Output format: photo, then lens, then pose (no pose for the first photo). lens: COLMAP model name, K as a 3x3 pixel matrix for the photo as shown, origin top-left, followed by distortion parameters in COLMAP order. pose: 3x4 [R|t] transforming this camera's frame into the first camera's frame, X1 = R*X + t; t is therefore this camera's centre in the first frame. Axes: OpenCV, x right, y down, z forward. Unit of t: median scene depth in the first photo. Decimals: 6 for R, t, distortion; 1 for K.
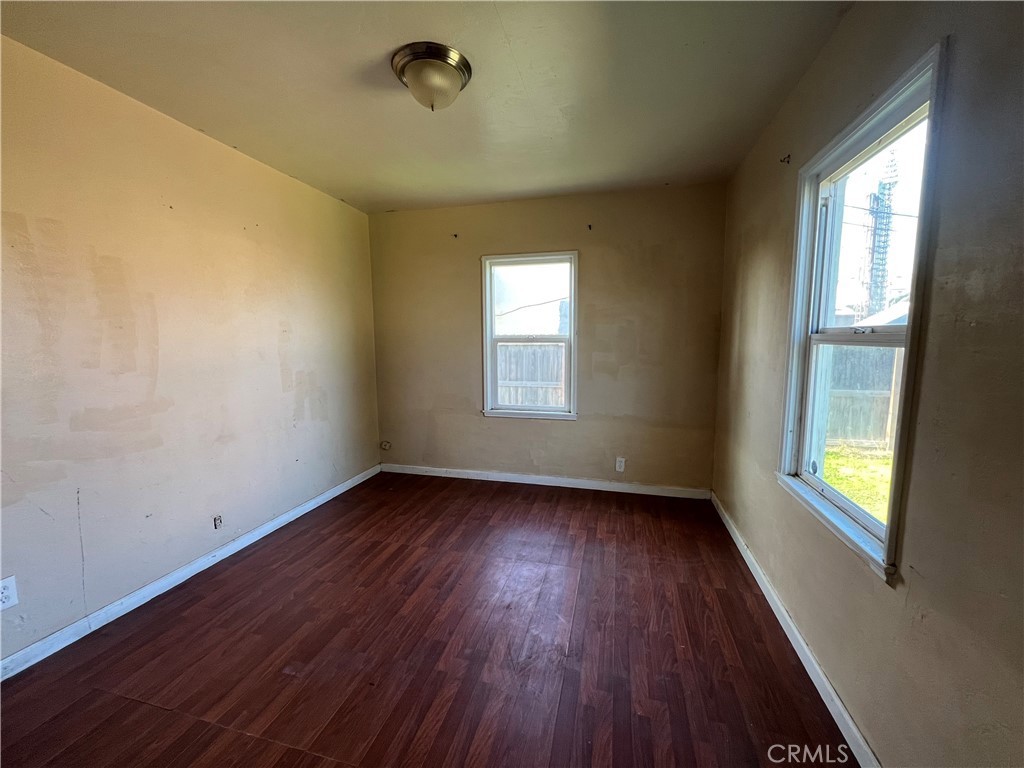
lens RADIAL K [[408.1, 0, 511.3], [0, 408.1, 382.3], [0, 0, 1]] dist [0.001345, 0.000079]
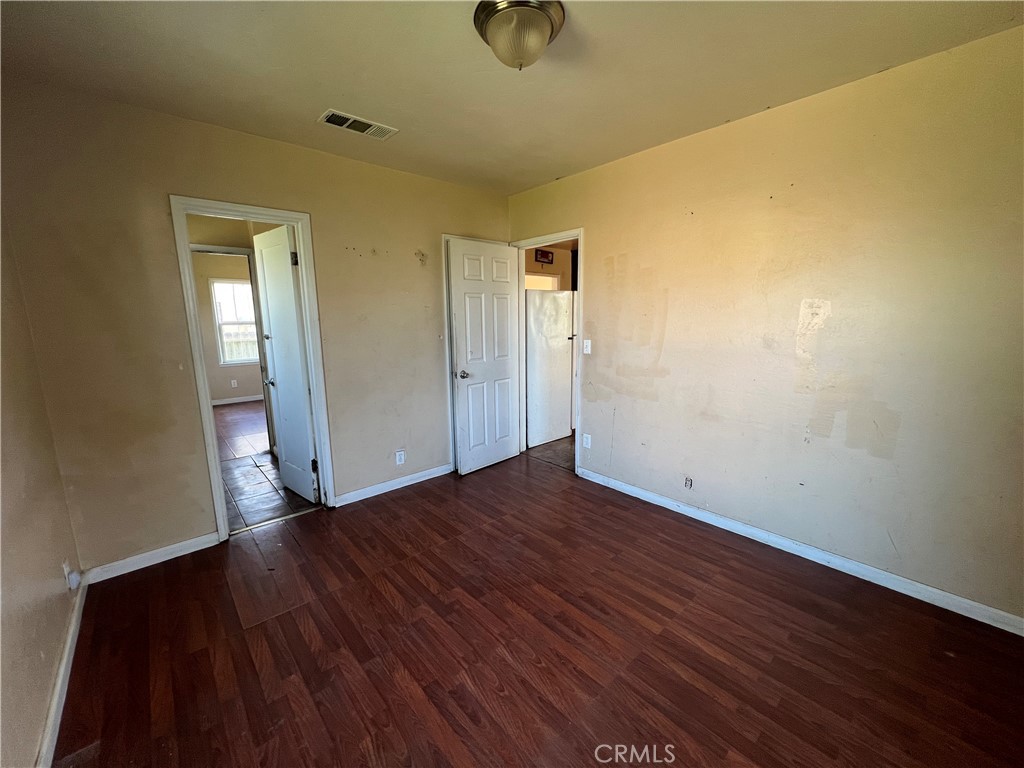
lens RADIAL K [[408.1, 0, 514.2], [0, 408.1, 385.4], [0, 0, 1]] dist [0.001345, 0.000079]
pose [[-0.544644, 0.151526, -0.824865, 0.491206], [-0.077826, 0.970168, 0.229604, -0.162032], [0.835049, 0.189248, -0.516603, 1.211879]]
